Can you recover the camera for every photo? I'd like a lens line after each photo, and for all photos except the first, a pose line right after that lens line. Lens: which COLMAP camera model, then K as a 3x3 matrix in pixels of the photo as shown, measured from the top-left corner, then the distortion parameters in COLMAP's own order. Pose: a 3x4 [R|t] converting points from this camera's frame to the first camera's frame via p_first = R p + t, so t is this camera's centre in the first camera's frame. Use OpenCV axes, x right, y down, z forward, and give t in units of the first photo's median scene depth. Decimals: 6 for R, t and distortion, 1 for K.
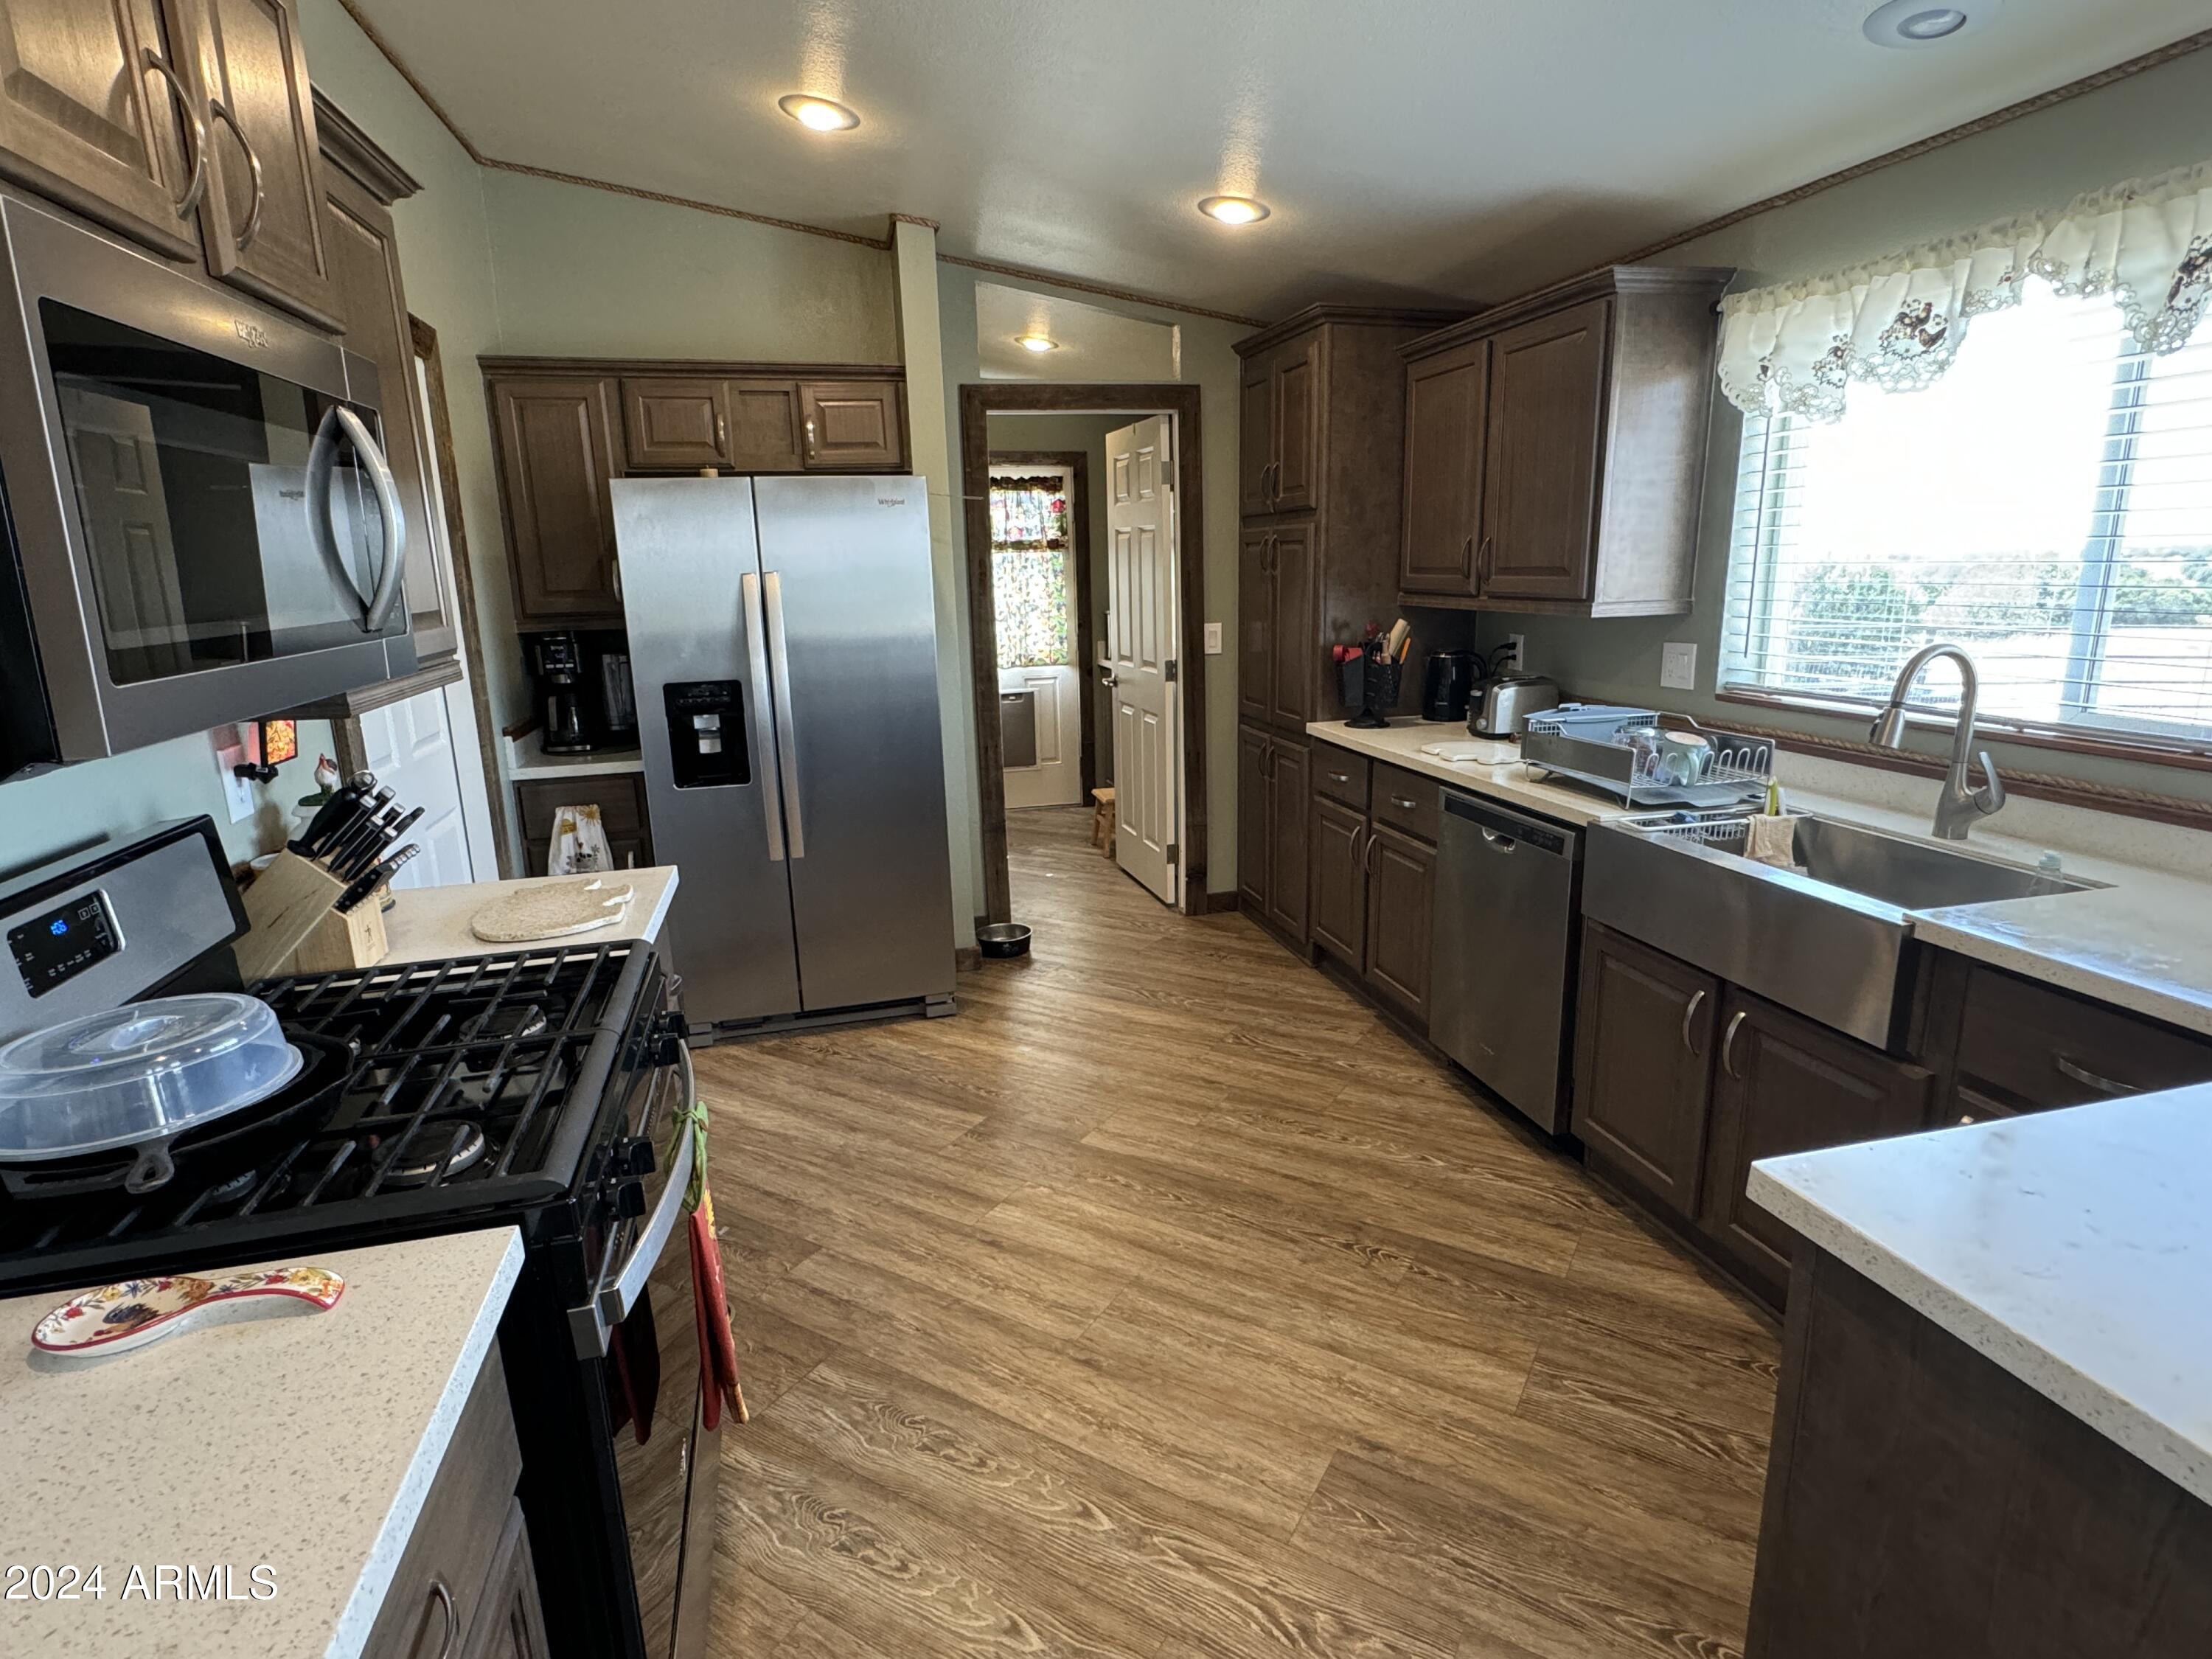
lens RADIAL K [[1152.8, 0, 1106.0], [0, 1152.8, 829.5], [0, 0, 1]] dist [-0.001761, 0.000108]
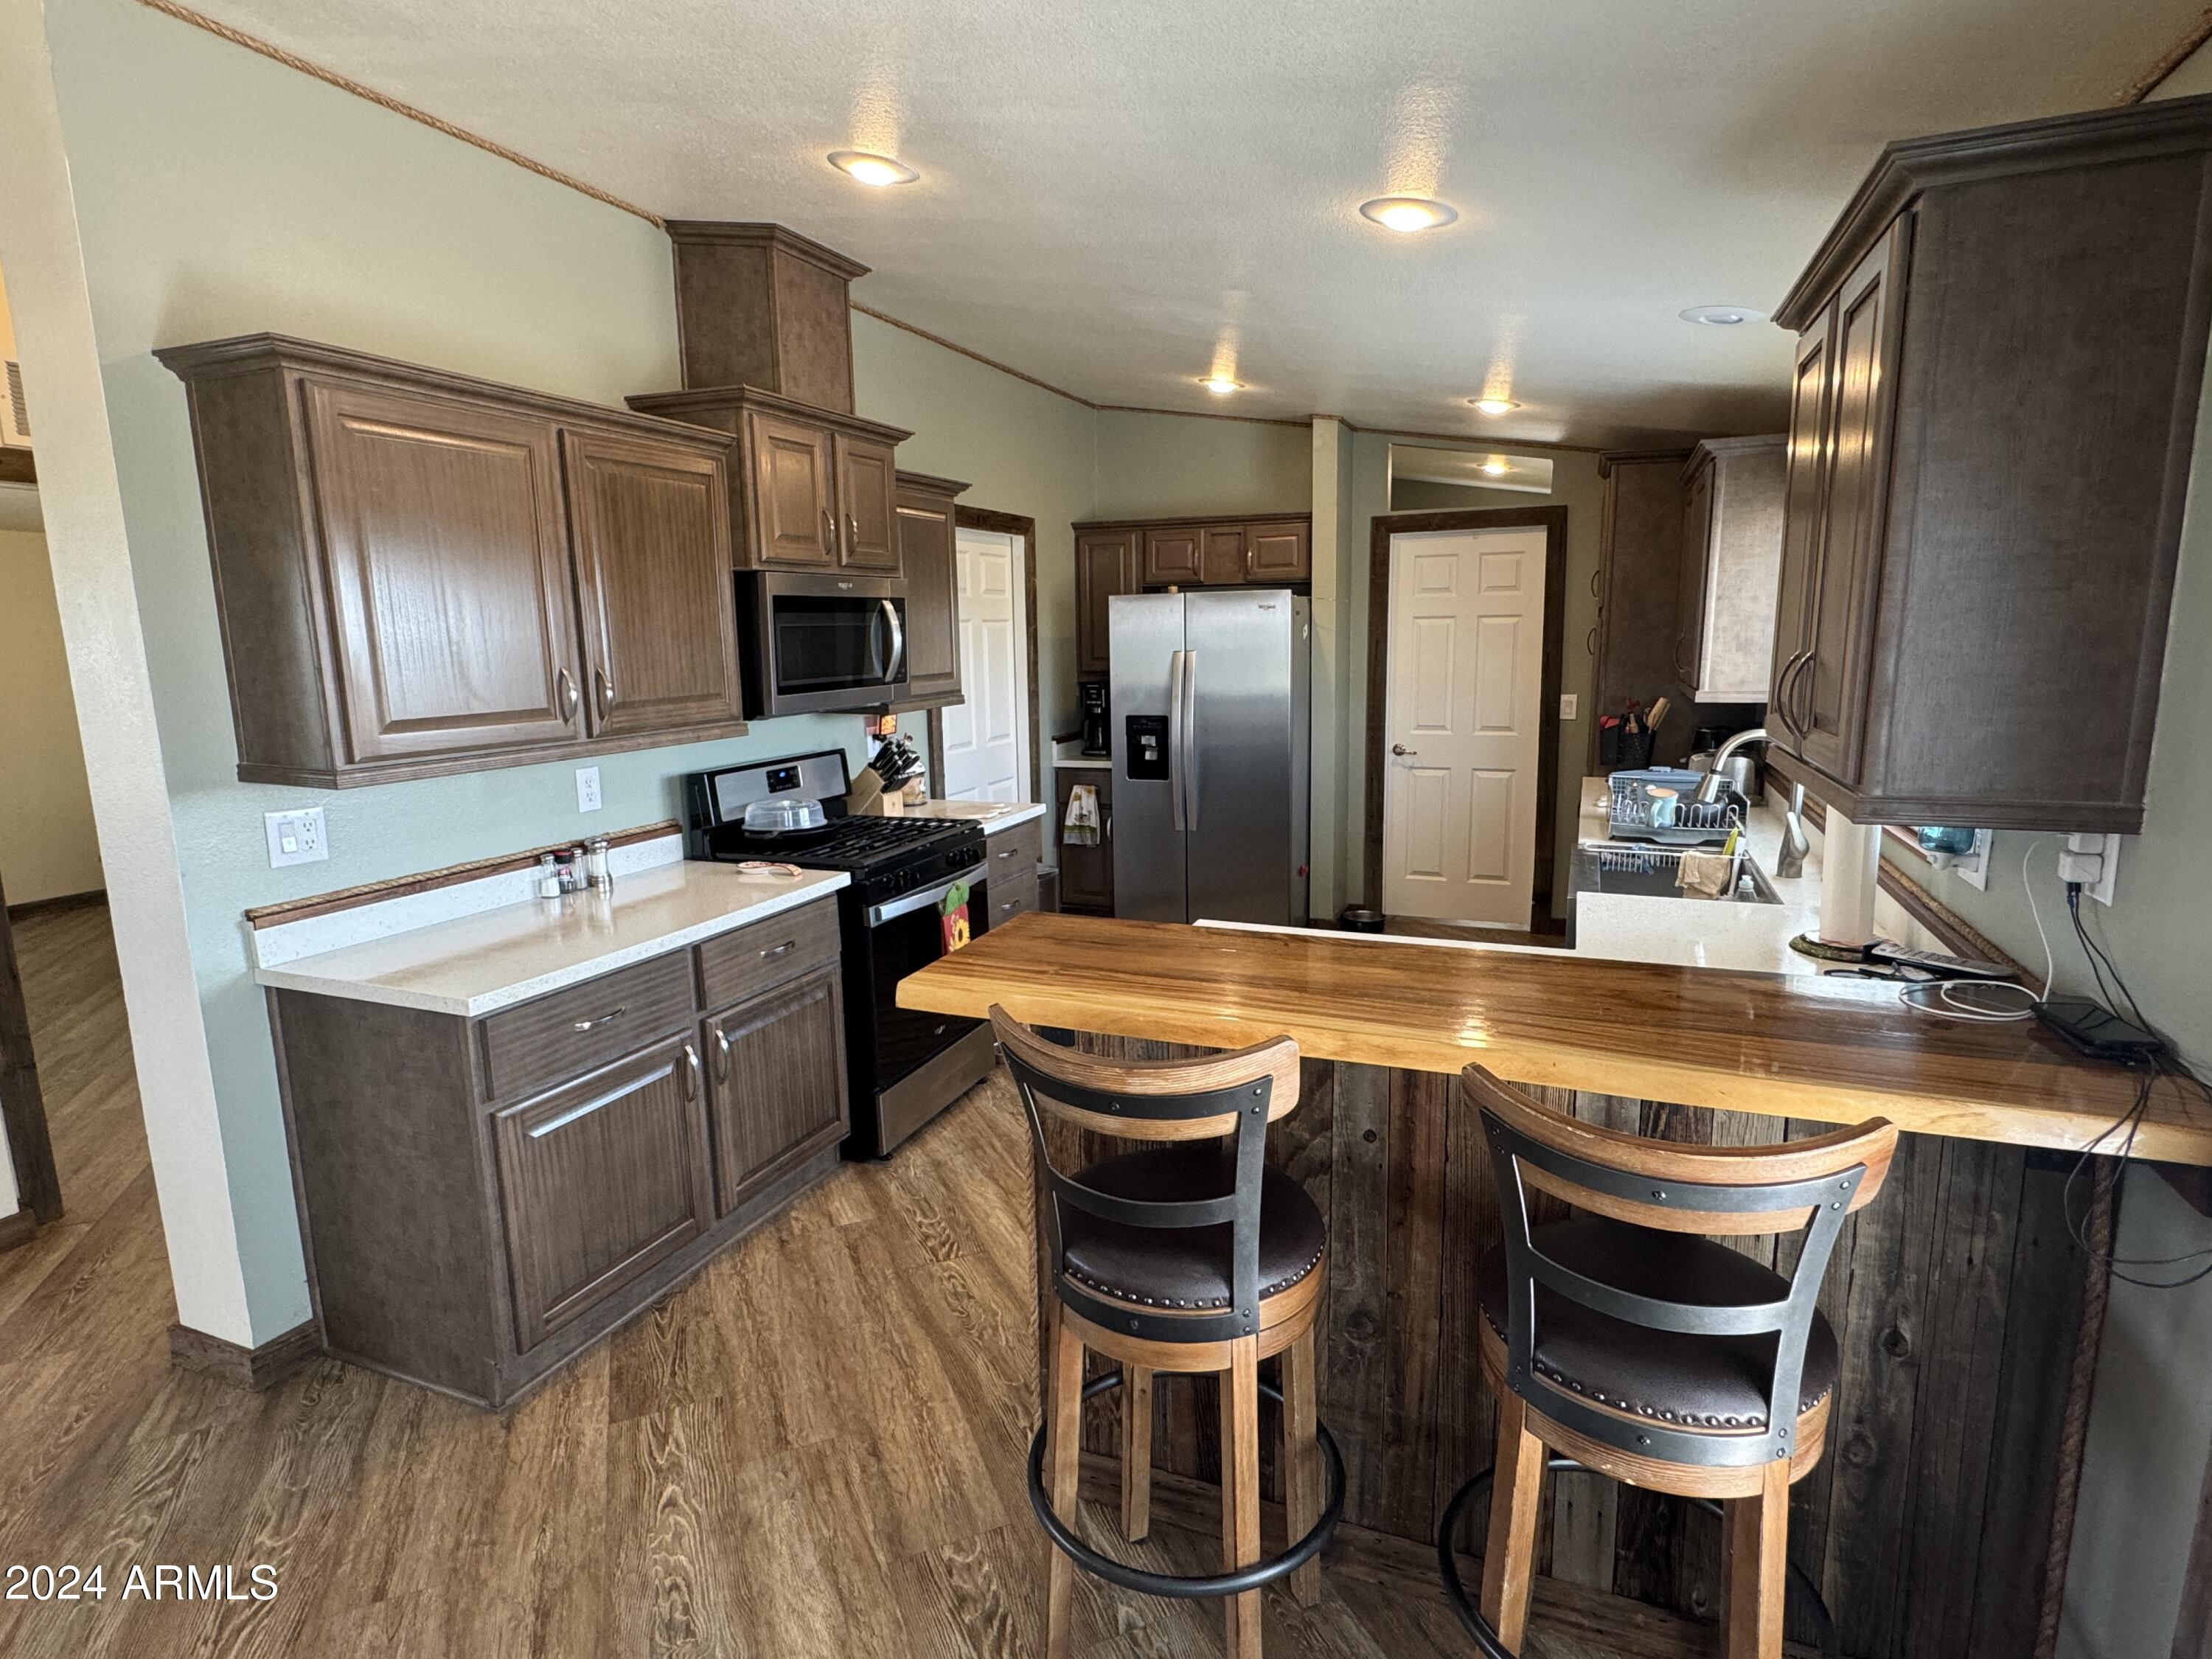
lens RADIAL K [[1152.8, 0, 1106.0], [0, 1152.8, 829.5], [0, 0, 1]] dist [-0.001761, 0.000108]
pose [[0.806534, 0.111754, -0.580529, 0.559748], [-0.137454, 0.990508, -0.000290, 0.040061], [0.574986, 0.080029, 0.814240, -0.350227]]
